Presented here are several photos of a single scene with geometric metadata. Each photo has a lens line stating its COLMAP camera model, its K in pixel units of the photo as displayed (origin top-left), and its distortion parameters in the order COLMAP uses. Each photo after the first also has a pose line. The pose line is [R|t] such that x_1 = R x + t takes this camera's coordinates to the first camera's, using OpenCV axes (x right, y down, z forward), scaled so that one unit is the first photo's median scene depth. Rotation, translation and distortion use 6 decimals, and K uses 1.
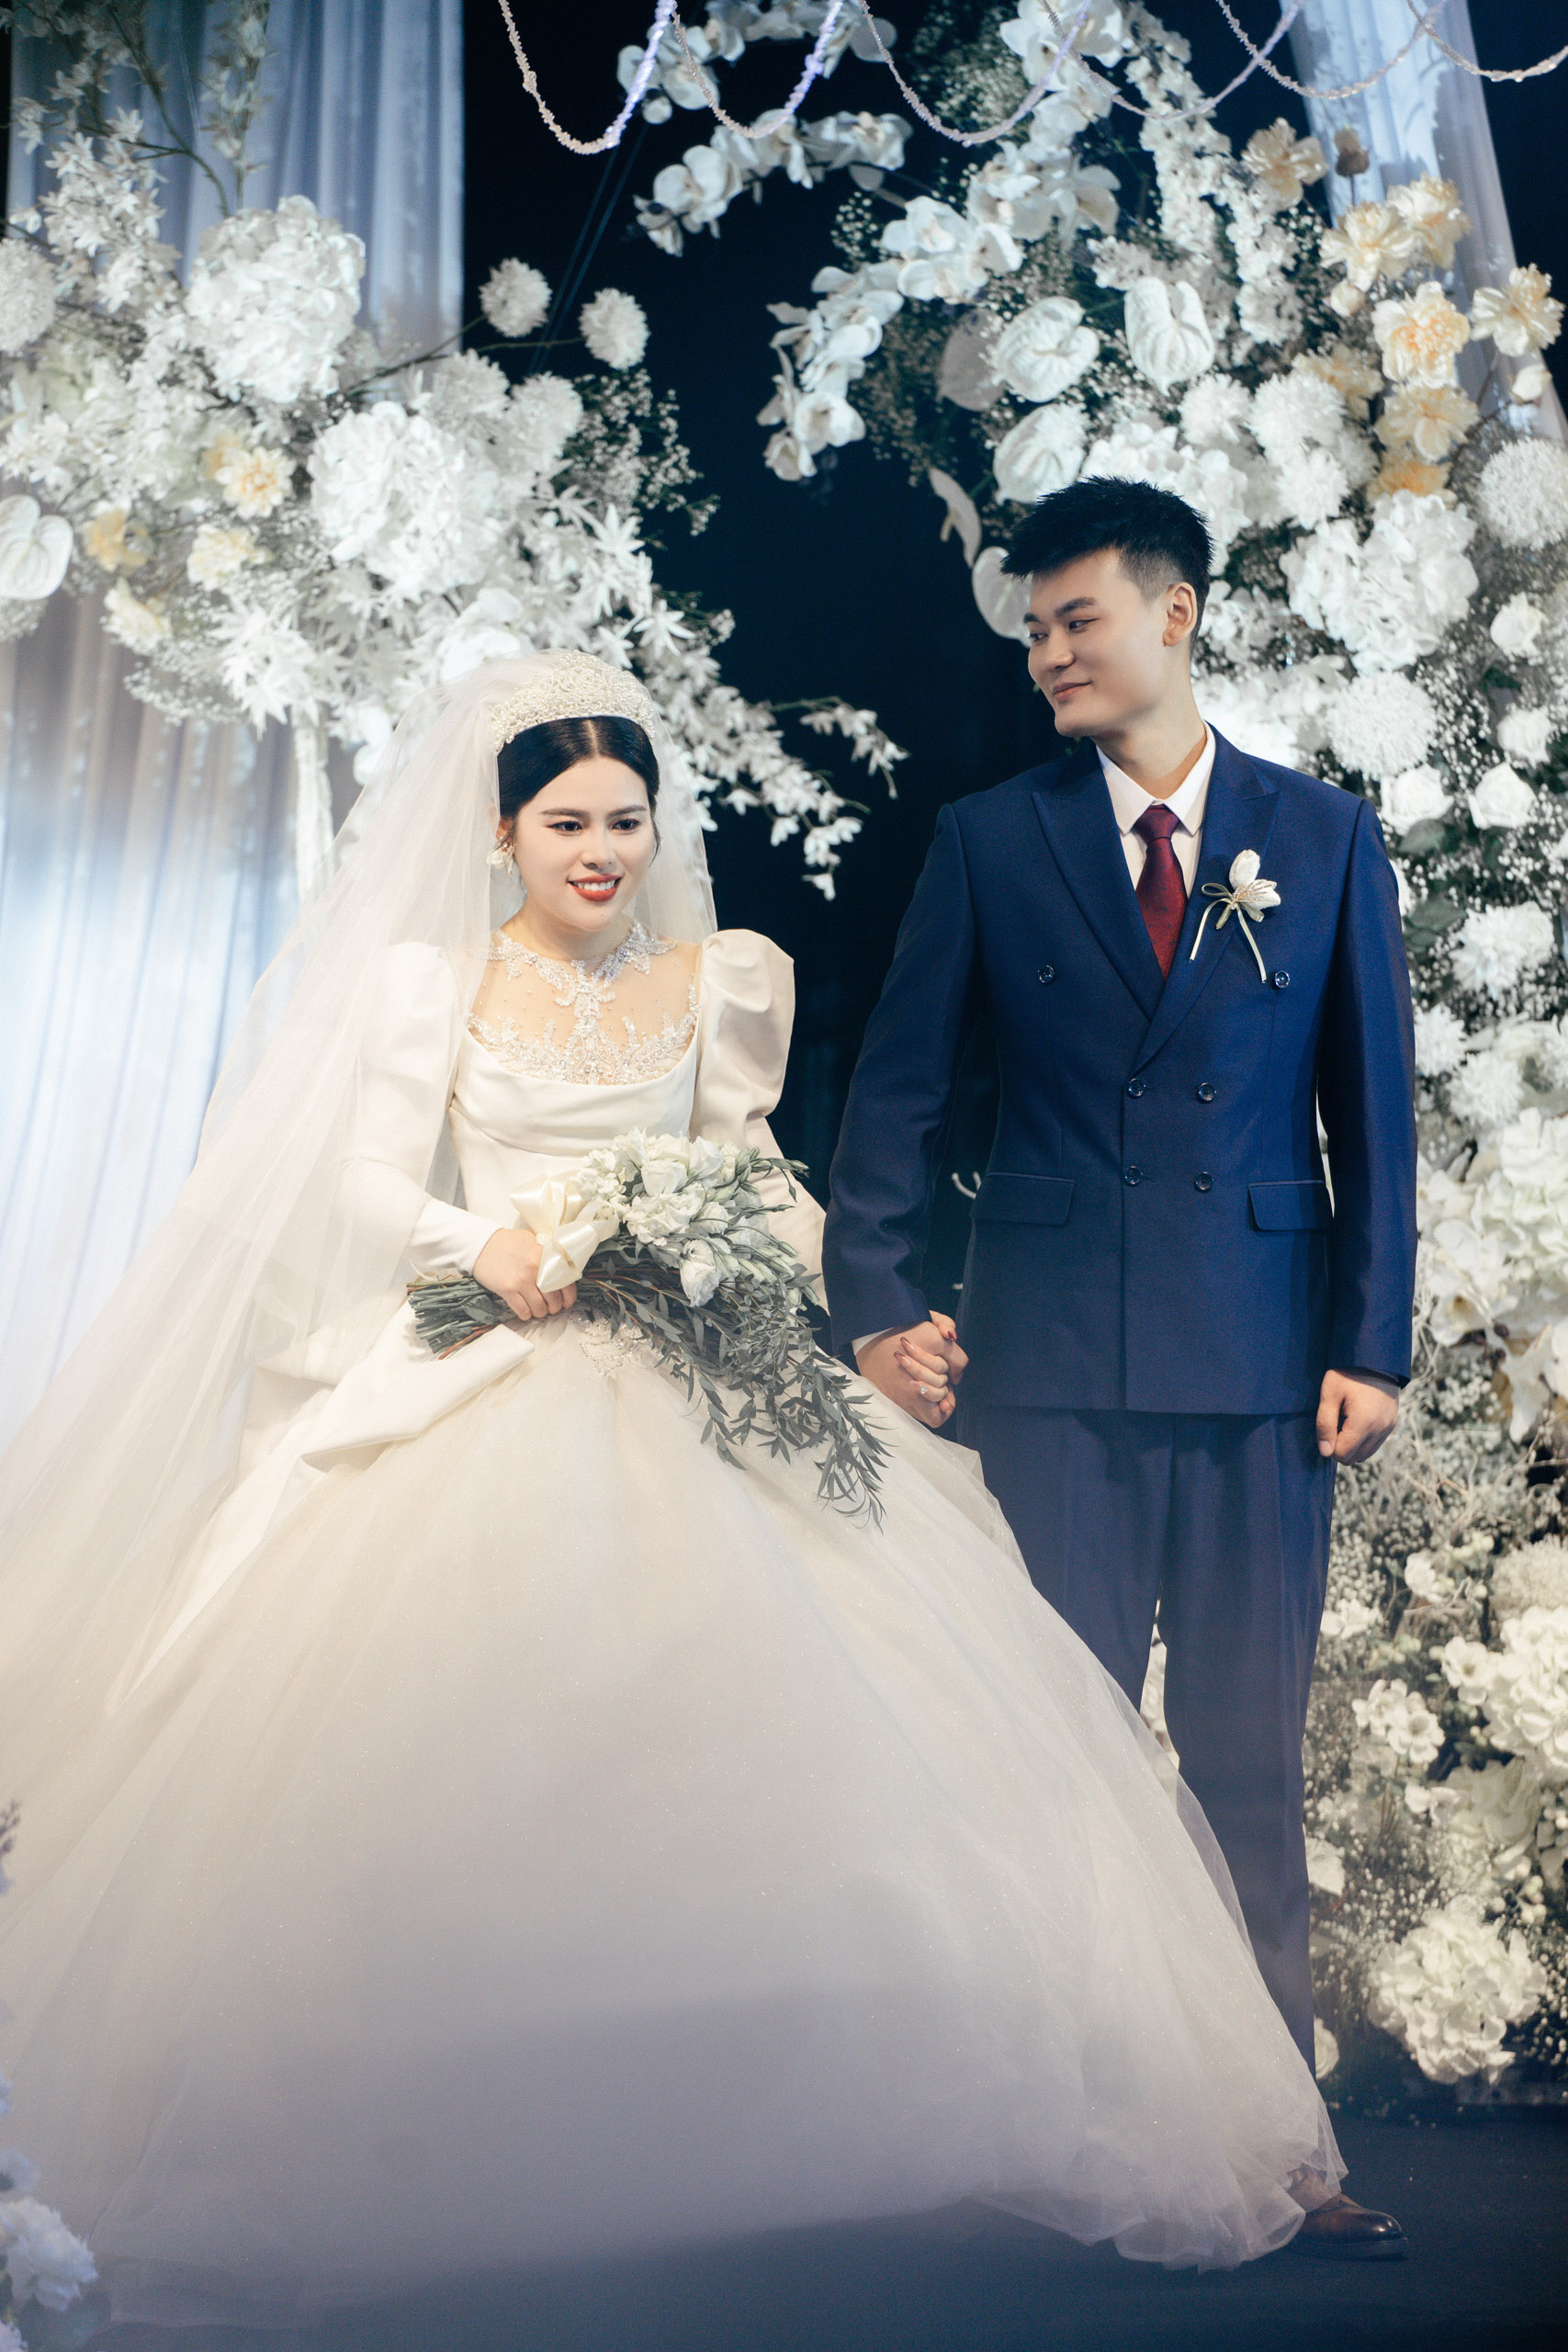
lens RADIAL K [[11676.3, 0, 821.1], [0, 11676.3, 1144.2], [0, 0, 1]] dist [4.126221, 0.000000]
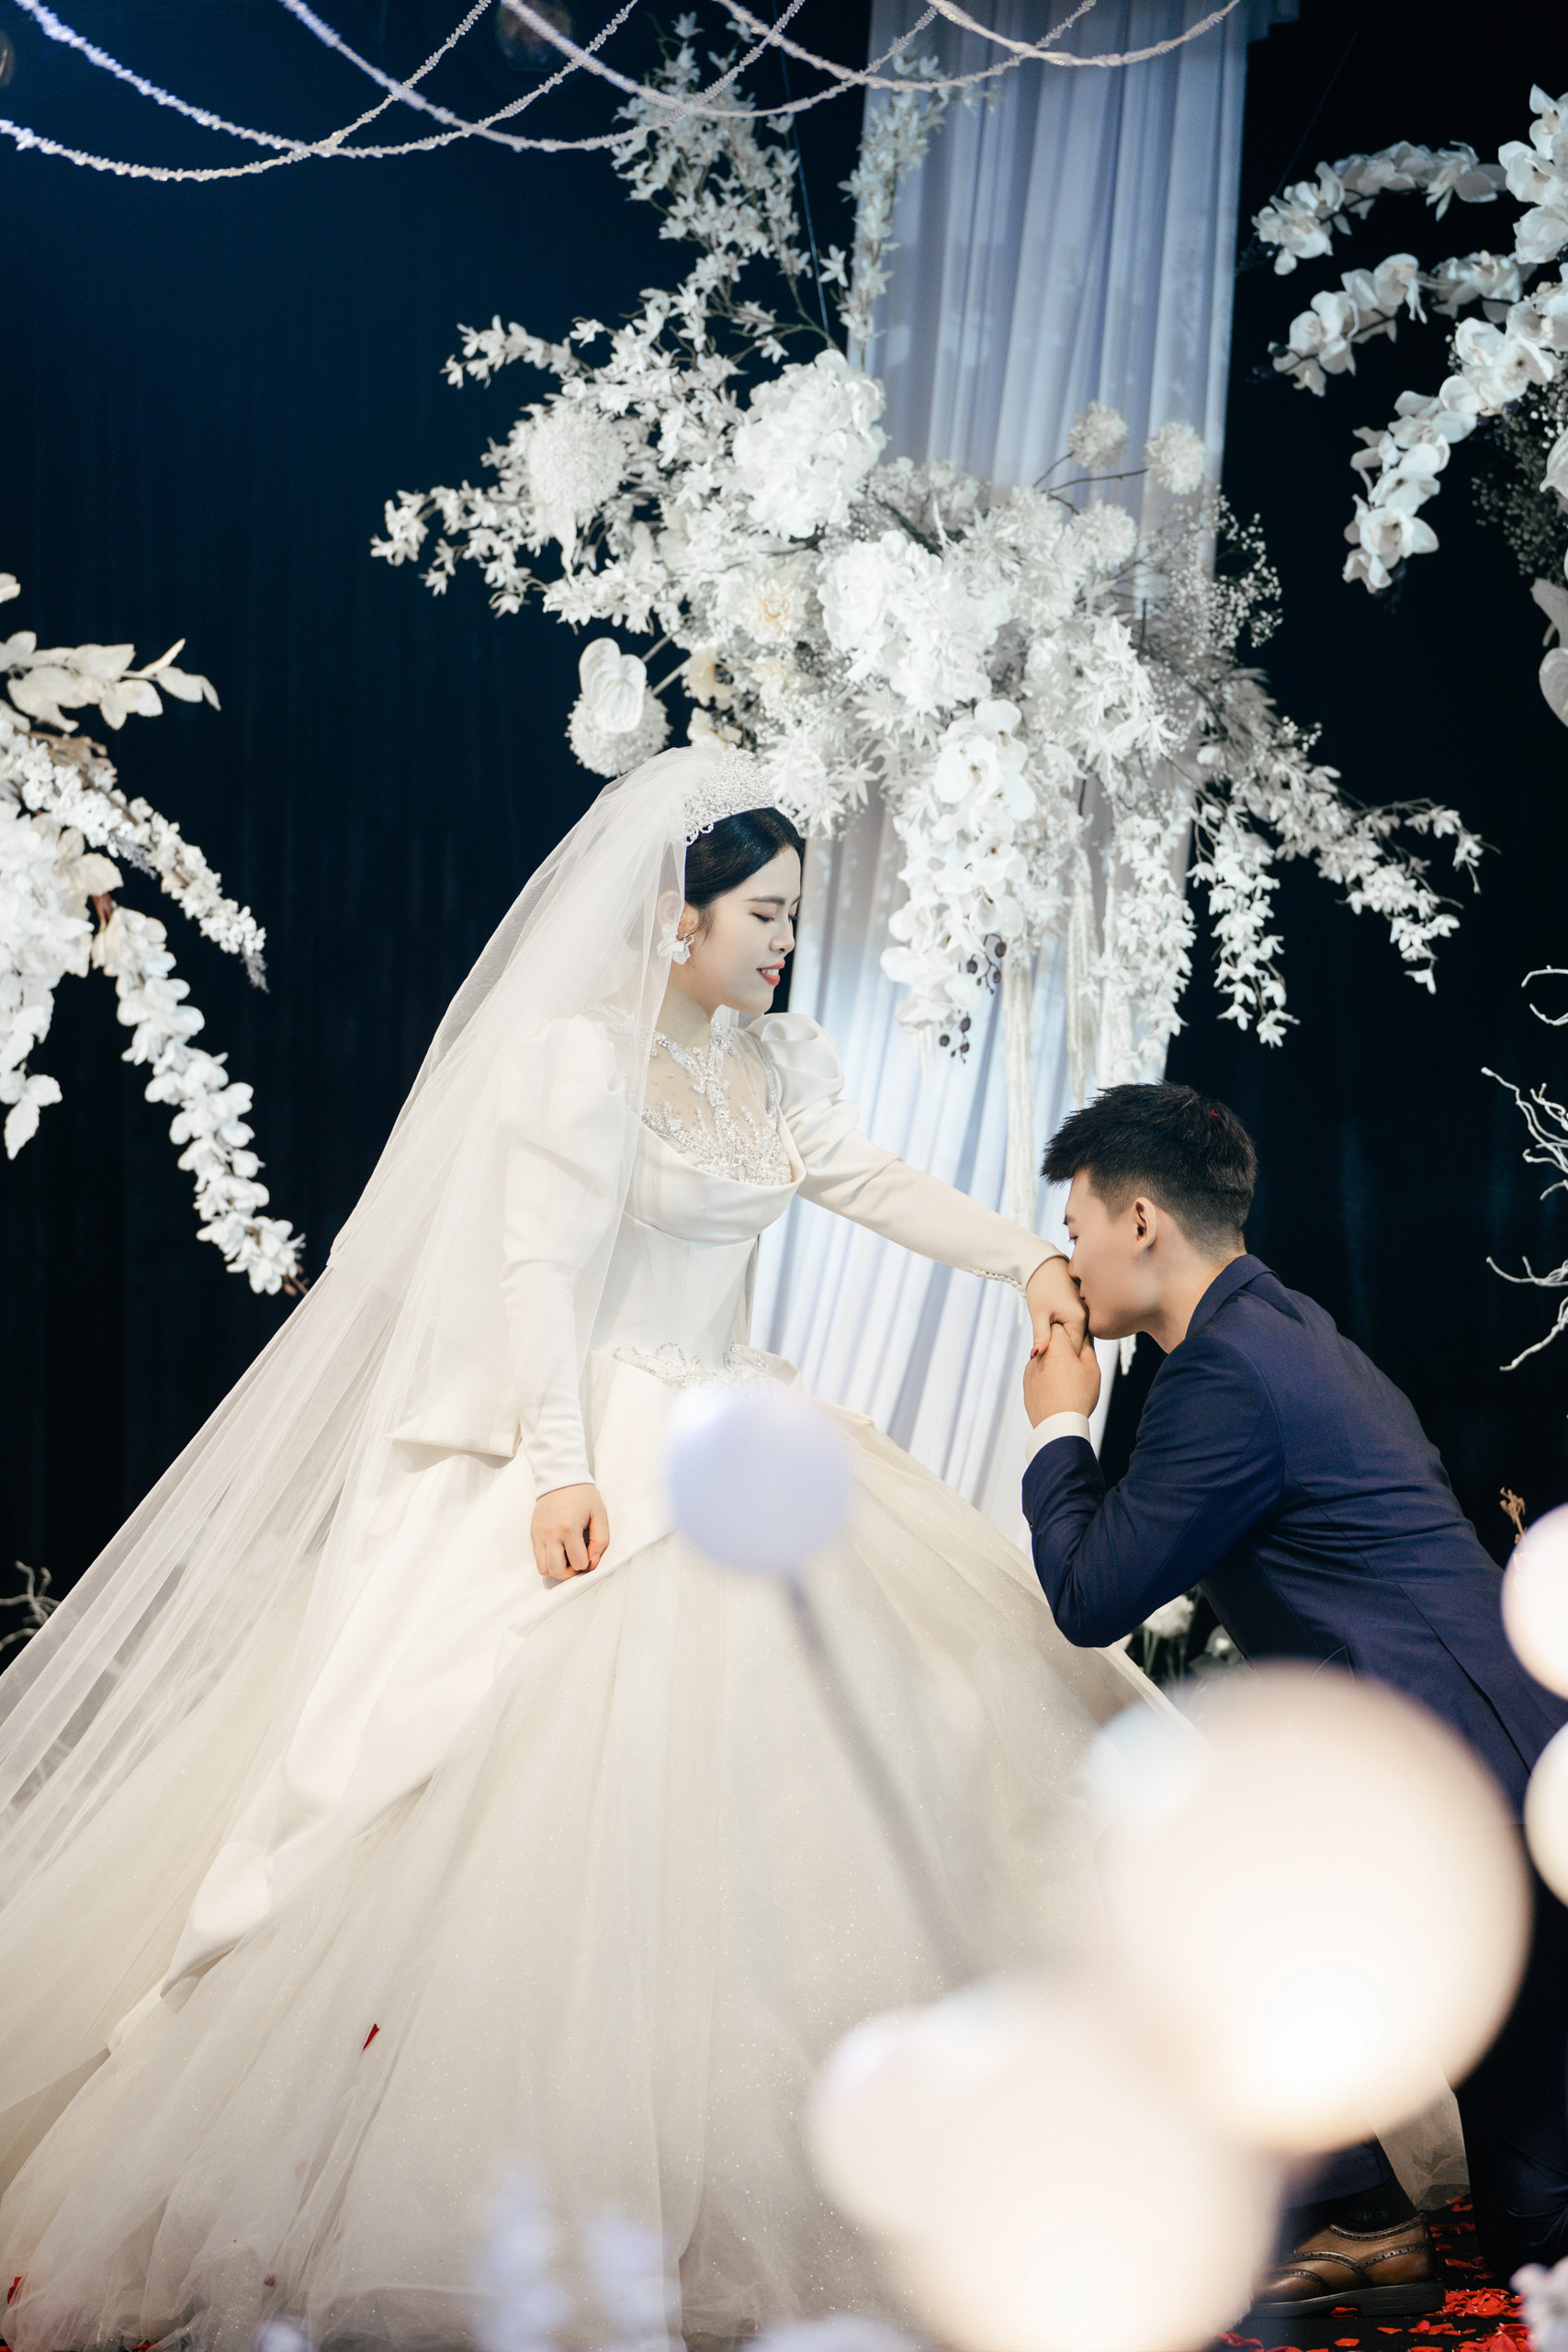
lens RADIAL K [[7637.6, 0, 774.3], [0, 7637.6, 1170.1], [0, 0, 1]] dist [0.808903, 0.000000]
pose [[0.913777, -0.009313, -0.406108, 0.226170], [0.001367, 0.999802, -0.019853, 0.008190], [0.406213, 0.017586, 0.913609, 0.361337]]
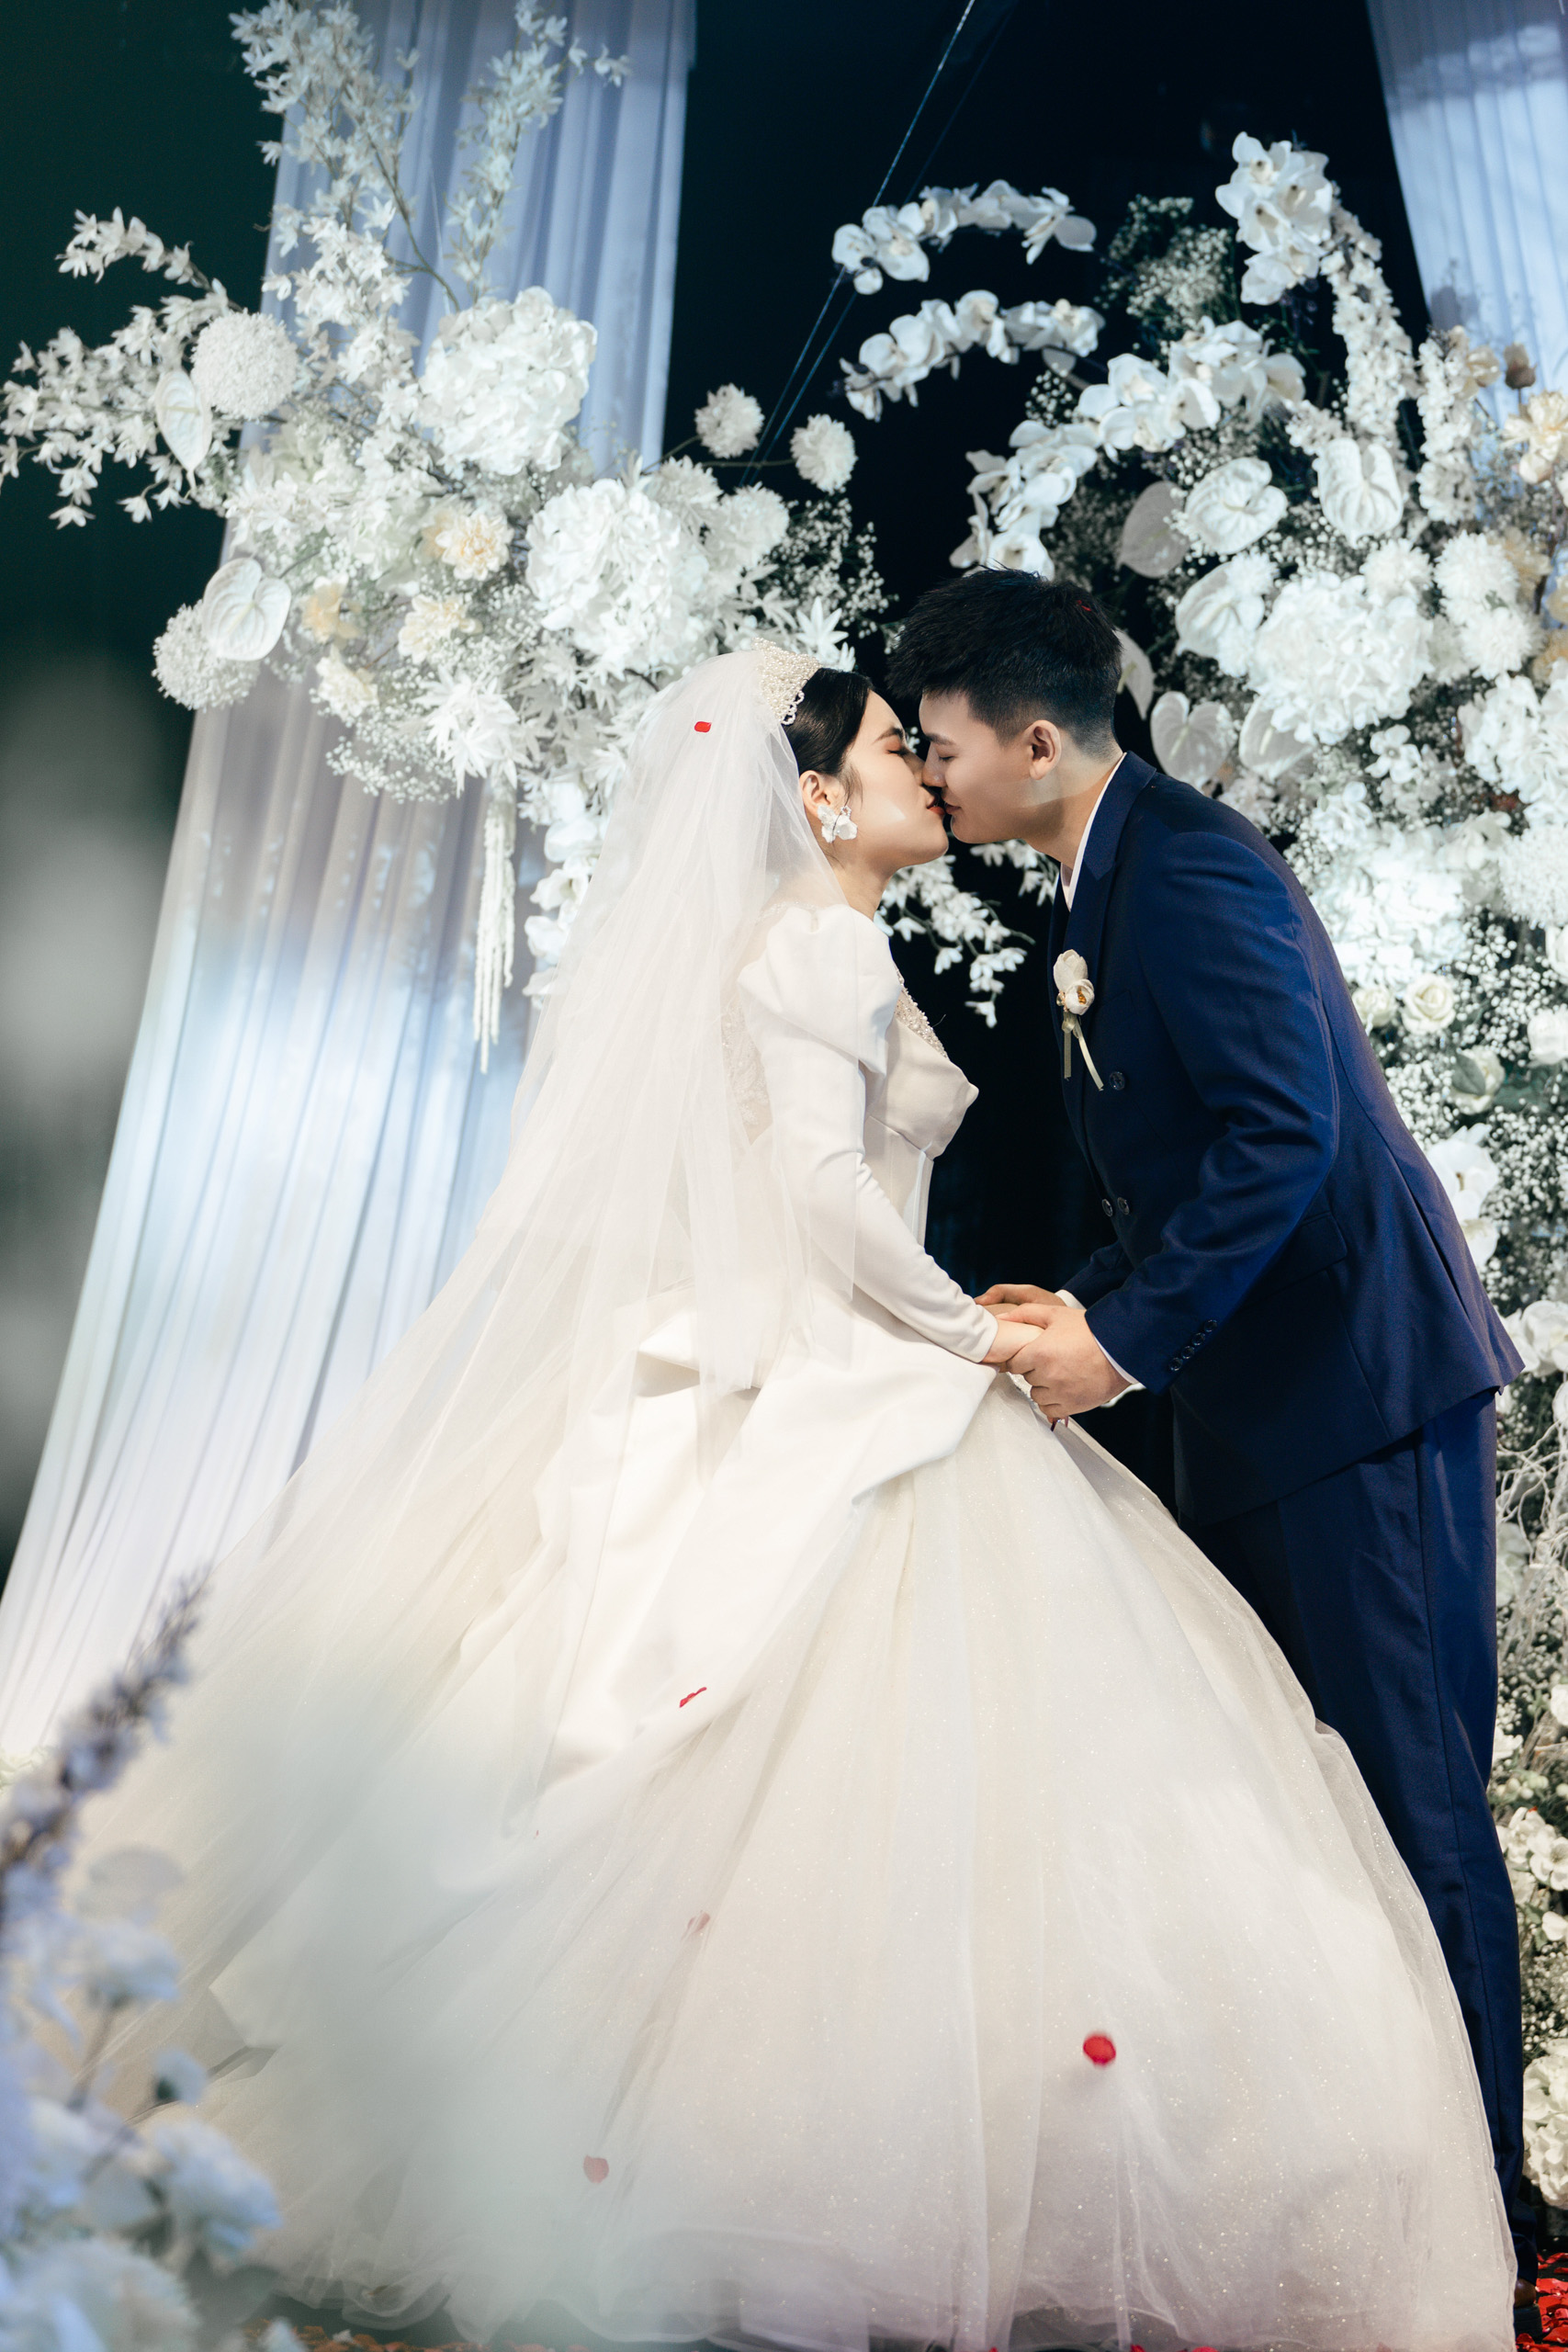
lens RADIAL K [[6963.6, 0, 834.4], [0, 6963.6, 1062.4], [0, 0, 1]] dist [0.329075, 0.000000]
pose [[0.997676, 0.061768, 0.028781, -0.030432], [-0.058571, 0.993150, -0.101111, 0.044837], [-0.034829, 0.099190, 0.994459, 0.403266]]
